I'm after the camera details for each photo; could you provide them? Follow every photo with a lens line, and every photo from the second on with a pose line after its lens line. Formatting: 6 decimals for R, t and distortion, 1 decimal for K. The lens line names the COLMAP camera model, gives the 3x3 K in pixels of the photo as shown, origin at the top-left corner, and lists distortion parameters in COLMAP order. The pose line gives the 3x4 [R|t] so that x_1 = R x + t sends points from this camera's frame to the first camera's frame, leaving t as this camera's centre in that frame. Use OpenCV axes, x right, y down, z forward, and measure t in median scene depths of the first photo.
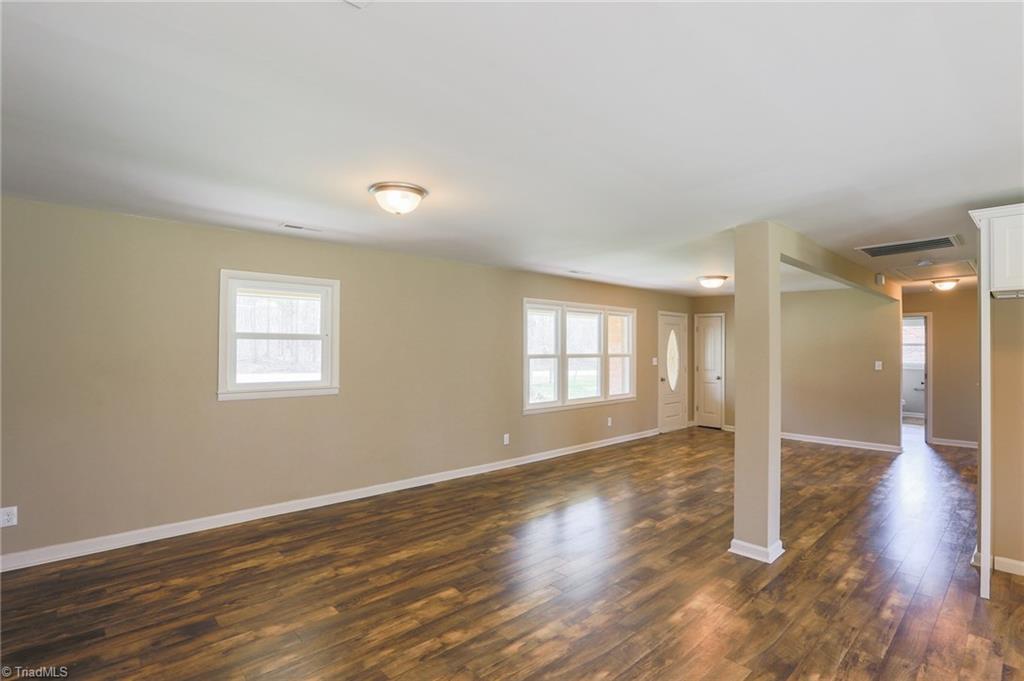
lens RADIAL K [[500.5, 0, 494.3], [0, 500.5, 340.3], [0, 0, 1]] dist [-0.055430, 0.021820]
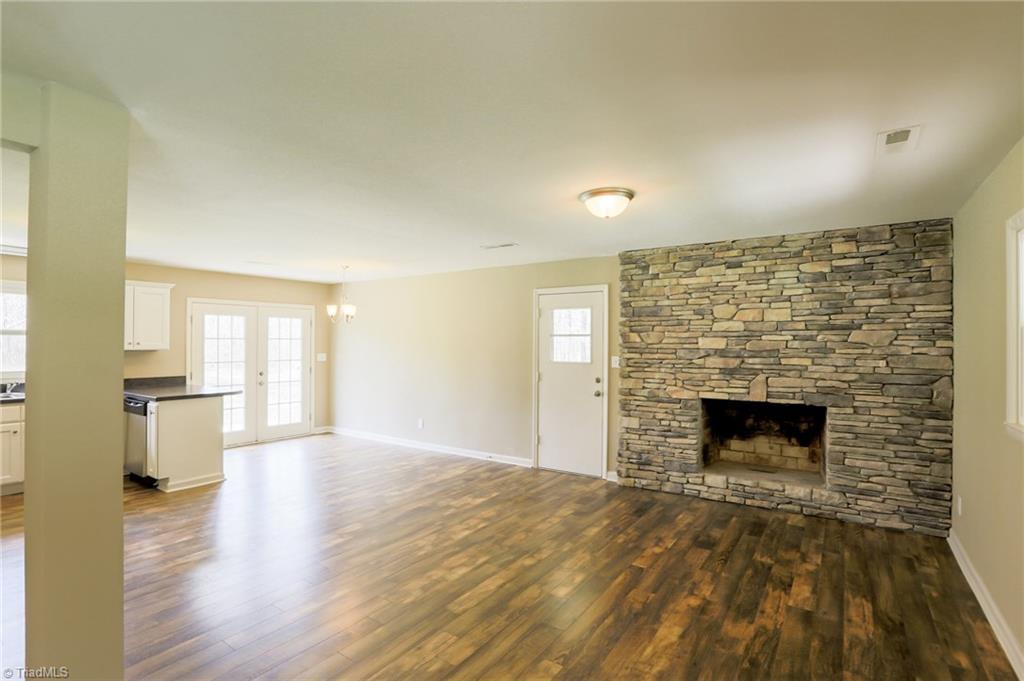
lens RADIAL K [[500.5, 0, 502.7], [0, 500.5, 339.0], [0, 0, 1]] dist [-0.055430, 0.021820]
pose [[-0.972563, -0.015890, -0.232097, 0.201109], [-0.010924, 0.999683, -0.022666, 0.024953], [0.232384, -0.019509, -0.972429, 1.514549]]
